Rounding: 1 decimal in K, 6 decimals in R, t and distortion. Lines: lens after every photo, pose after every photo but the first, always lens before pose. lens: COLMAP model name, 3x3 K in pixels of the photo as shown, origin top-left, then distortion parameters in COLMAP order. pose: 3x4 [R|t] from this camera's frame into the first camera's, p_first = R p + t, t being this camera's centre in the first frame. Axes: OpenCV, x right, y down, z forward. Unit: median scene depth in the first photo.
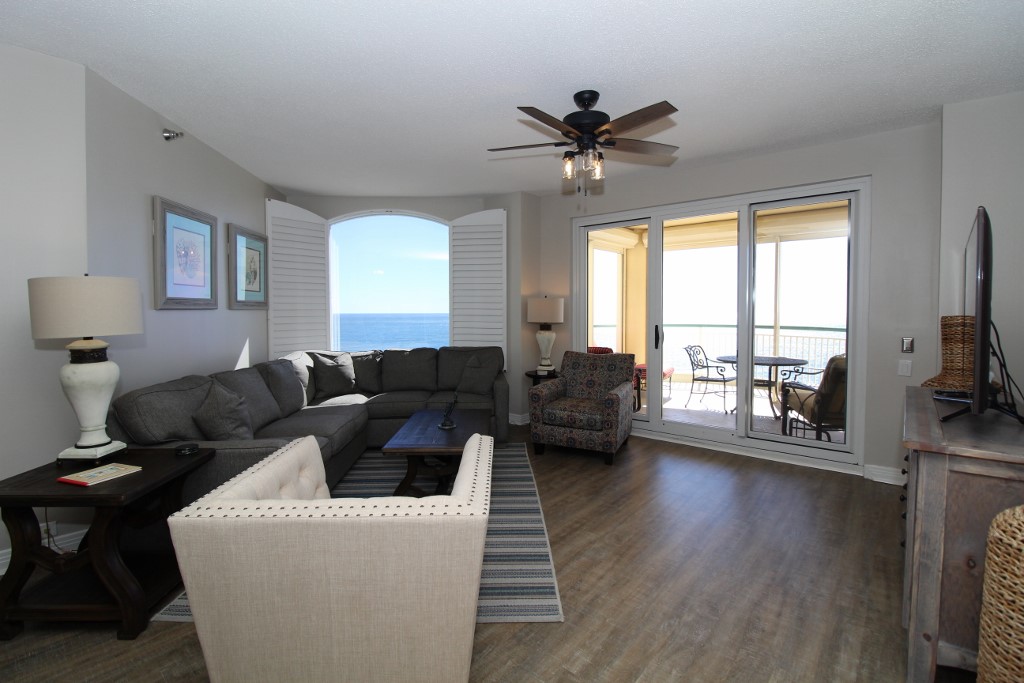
lens RADIAL K [[473.6, 0, 515.8], [0, 473.6, 329.1], [0, 0, 1]] dist [-0.002092, -0.011396]
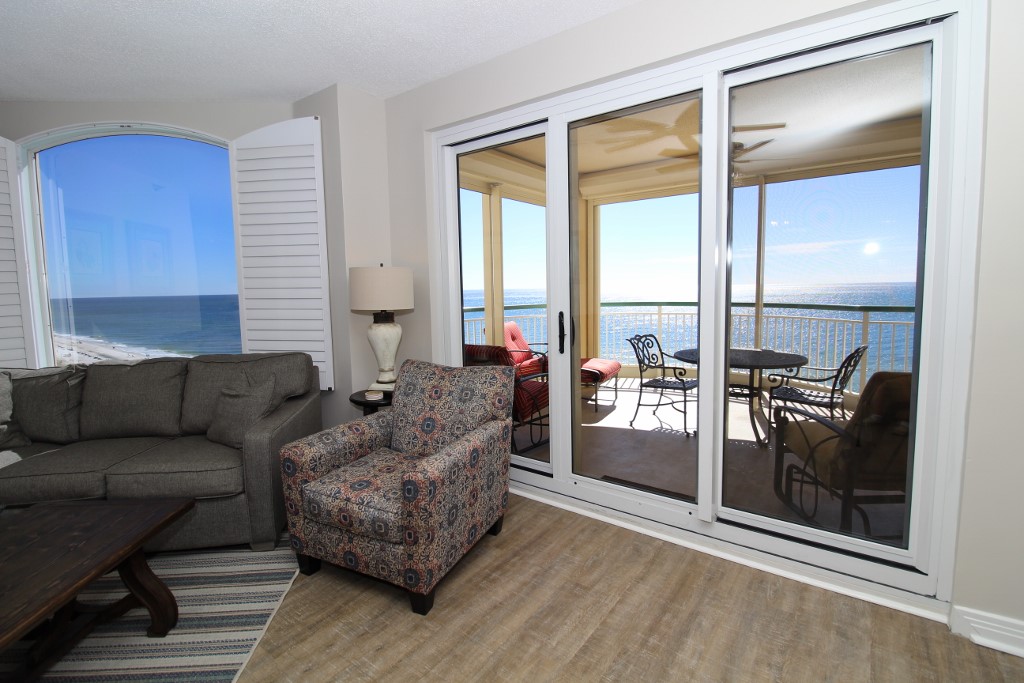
lens RADIAL K [[476.6, 0, 515.7], [0, 476.6, 330.6], [0, 0, 1]] dist [0.001334, -0.013090]
pose [[0.998744, -0.020633, 0.045664, 0.234007], [0.018143, 0.998361, 0.054286, -0.019177], [-0.046710, -0.053390, 0.997481, 0.465840]]
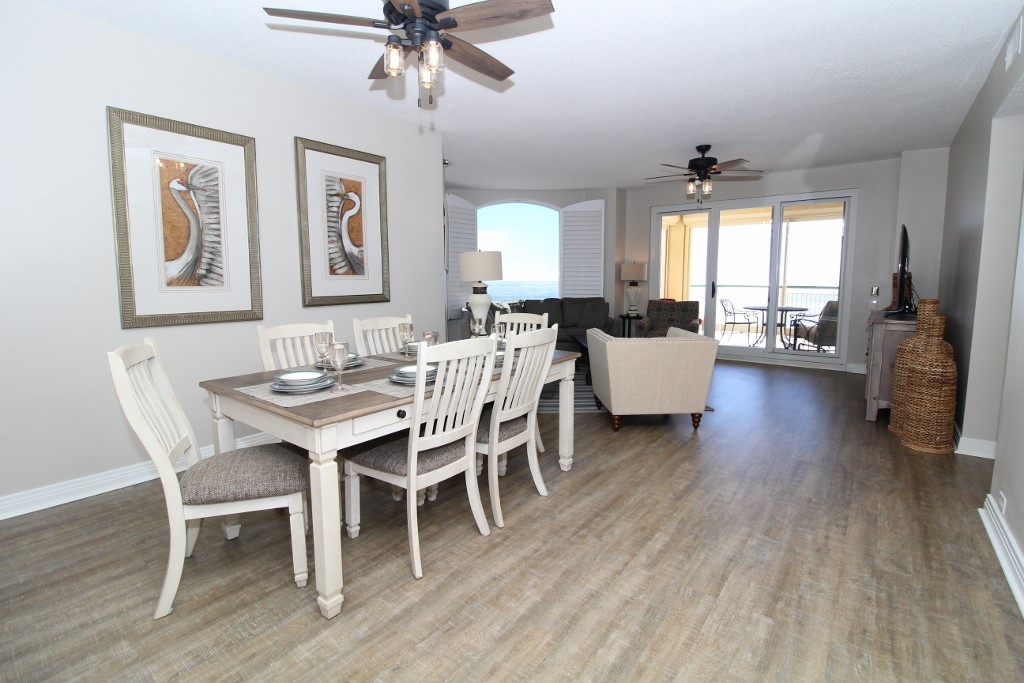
lens RADIAL K [[473.6, 0, 515.8], [0, 473.6, 329.1], [0, 0, 1]] dist [-0.002092, -0.011396]
pose [[0.999527, -0.005243, 0.030313, -0.394889], [0.003173, 0.997685, 0.067926, 0.040222], [-0.030599, -0.067798, 0.997230, -0.509996]]
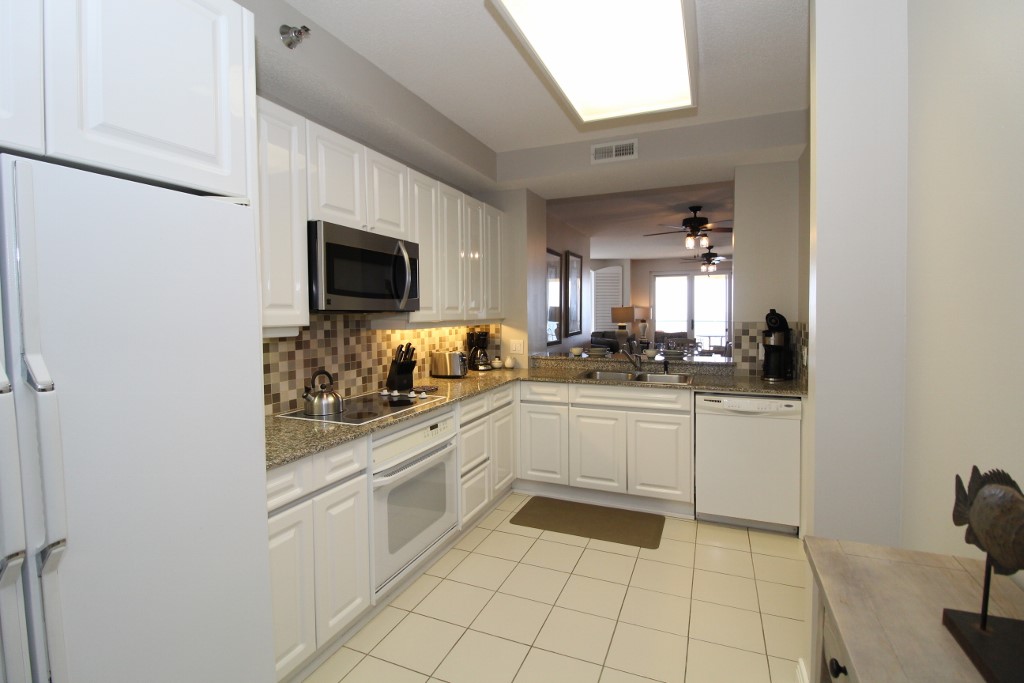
lens RADIAL K [[476.6, 0, 515.7], [0, 476.6, 330.6], [0, 0, 1]] dist [0.001334, -0.013090]
pose [[0.957019, -0.023398, 0.289080, -1.331753], [0.024060, 0.999710, 0.001262, 0.026172], [-0.289026, 0.005747, 0.957304, -1.101730]]
